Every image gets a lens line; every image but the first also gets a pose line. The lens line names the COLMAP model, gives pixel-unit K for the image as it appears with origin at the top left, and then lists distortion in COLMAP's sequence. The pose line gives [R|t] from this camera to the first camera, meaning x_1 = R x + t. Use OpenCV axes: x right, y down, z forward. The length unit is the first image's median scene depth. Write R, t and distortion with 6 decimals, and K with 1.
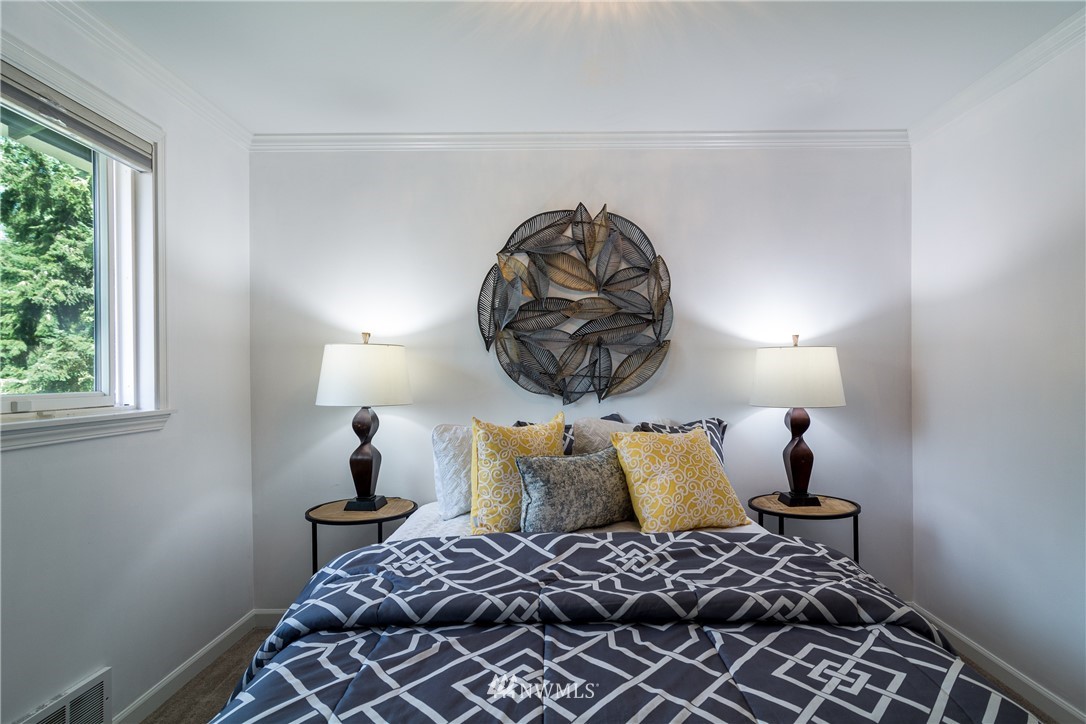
lens RADIAL K [[581.0, 0, 543.1], [0, 581.0, 363.3], [0, 0, 1]] dist [0.001955, -0.001056]
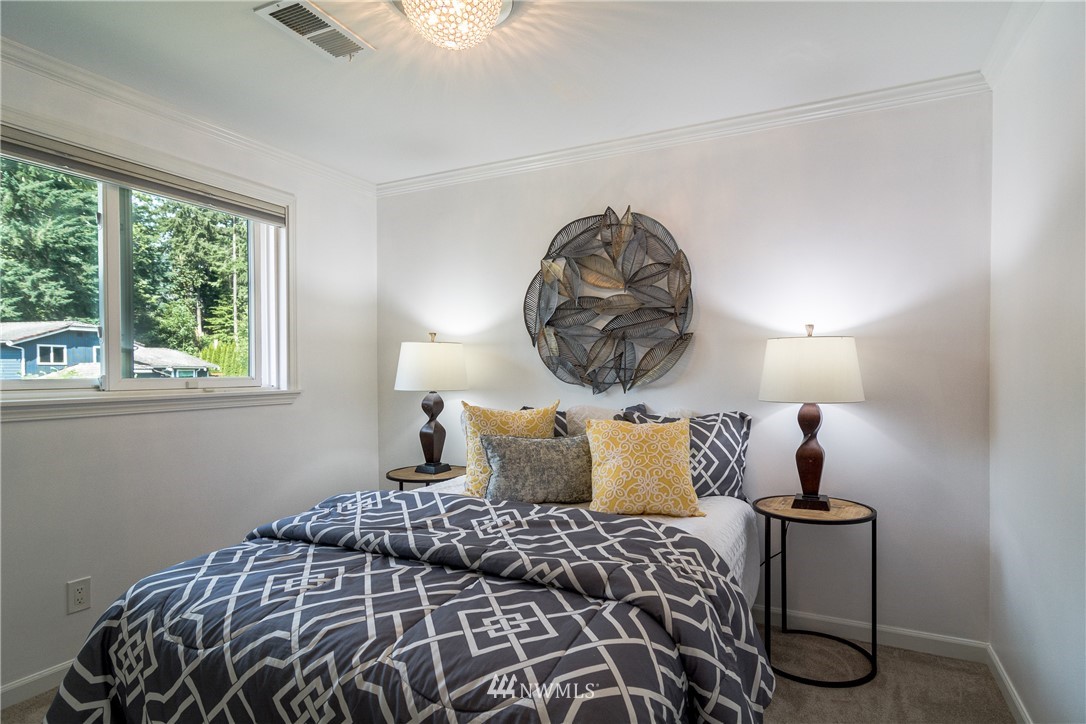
lens RADIAL K [[581.0, 0, 587.6], [0, 581.0, 362.7], [0, 0, 1]] dist [0.001955, -0.001056]
pose [[0.899639, 0.000225, -0.436635, 0.546864], [0.004606, 0.999939, 0.010006, 0.001105], [0.436611, -0.011013, 0.899583, 0.014299]]
